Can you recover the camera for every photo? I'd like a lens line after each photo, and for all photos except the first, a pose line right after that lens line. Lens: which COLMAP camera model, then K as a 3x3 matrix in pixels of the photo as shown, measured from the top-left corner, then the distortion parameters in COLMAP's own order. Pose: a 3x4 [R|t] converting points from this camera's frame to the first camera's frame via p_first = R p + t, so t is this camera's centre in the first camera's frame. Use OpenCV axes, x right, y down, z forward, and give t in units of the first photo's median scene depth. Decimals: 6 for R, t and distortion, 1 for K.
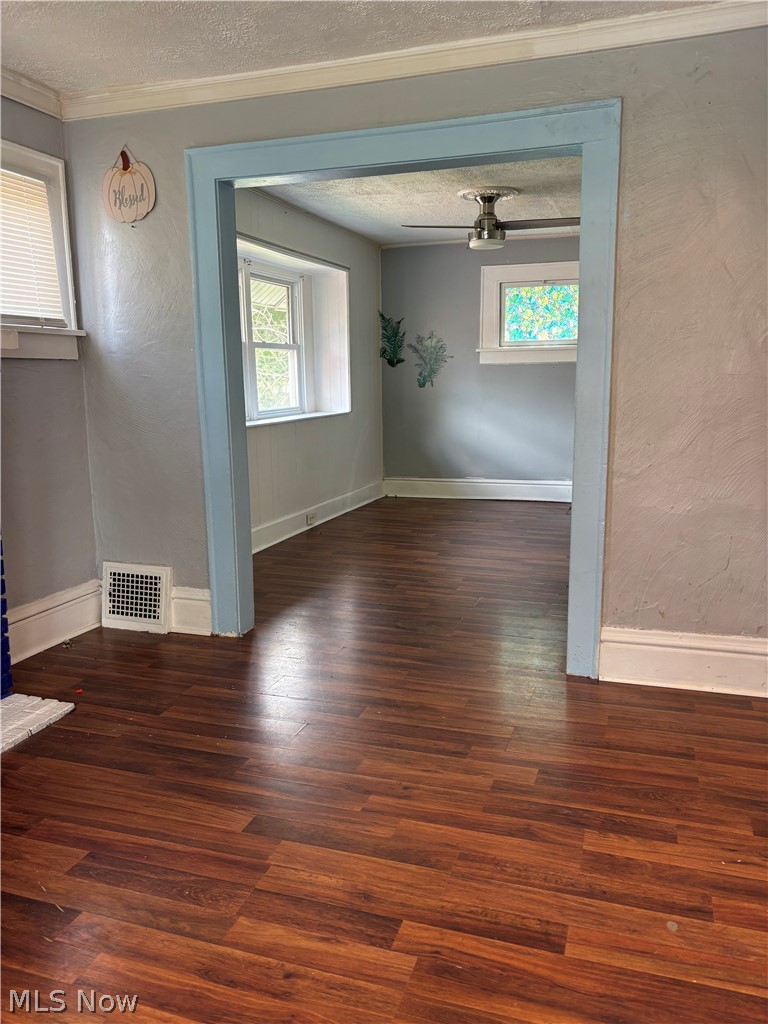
lens RADIAL K [[778.2, 0, 384.0], [0, 778.2, 512.0], [0, 0, 1]] dist [0.023363, -0.000292]
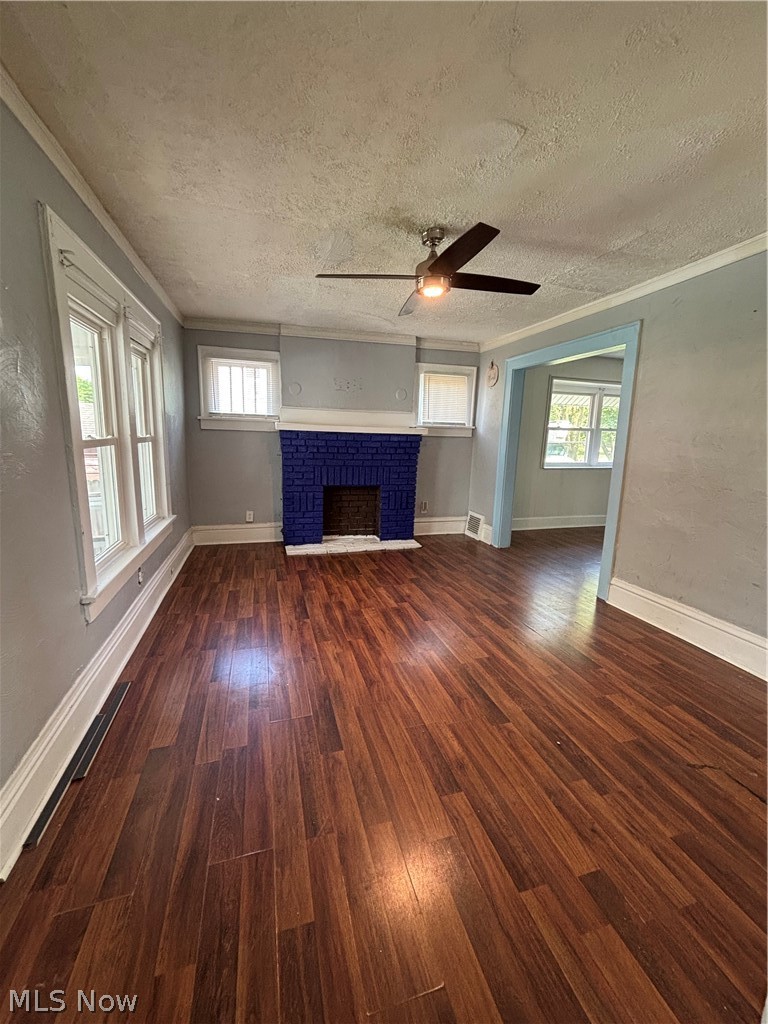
lens RADIAL K [[413.0, 0, 381.8], [0, 413.0, 509.2], [0, 0, 1]] dist [-0.000038, 0.000126]
pose [[0.576645, 0.169963, -0.799120, 0.700316], [-0.169599, 0.981717, 0.086416, -0.015773], [0.799198, 0.085699, 0.594928, -0.119615]]
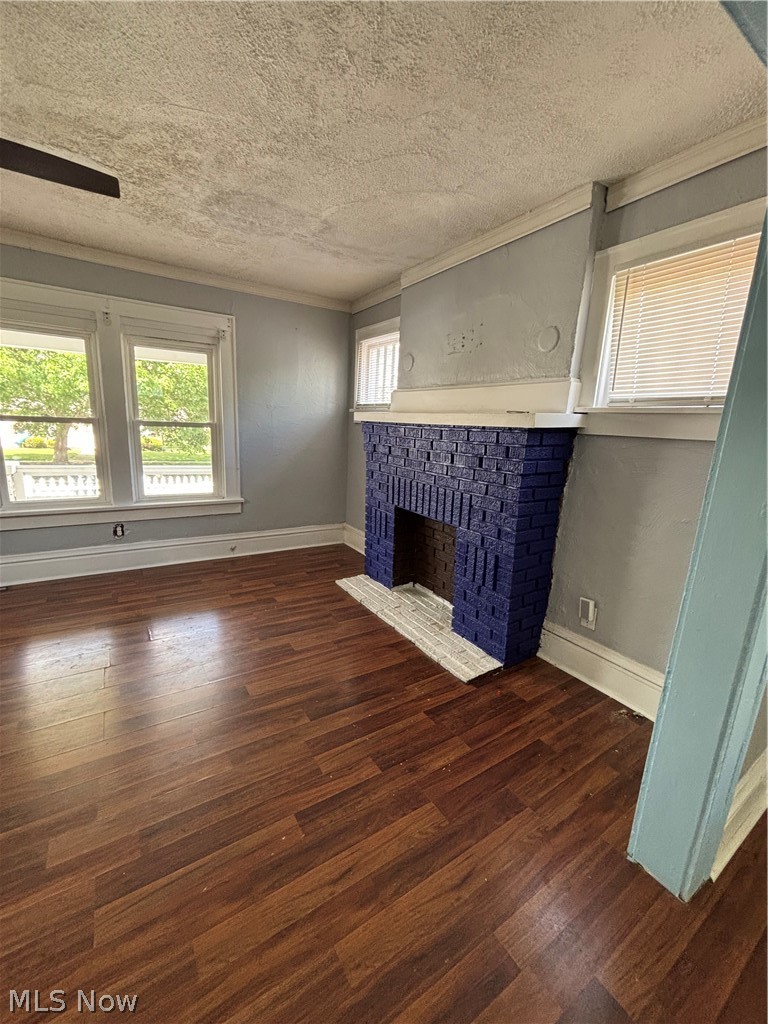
lens RADIAL K [[413.0, 0, 381.8], [0, 413.0, 509.2], [0, 0, 1]] dist [-0.000038, 0.000126]
pose [[-0.617263, 0.146499, -0.772997, 0.193025], [-0.168702, 0.935012, 0.311917, -0.210853], [0.768457, 0.322941, -0.552434, 1.014092]]
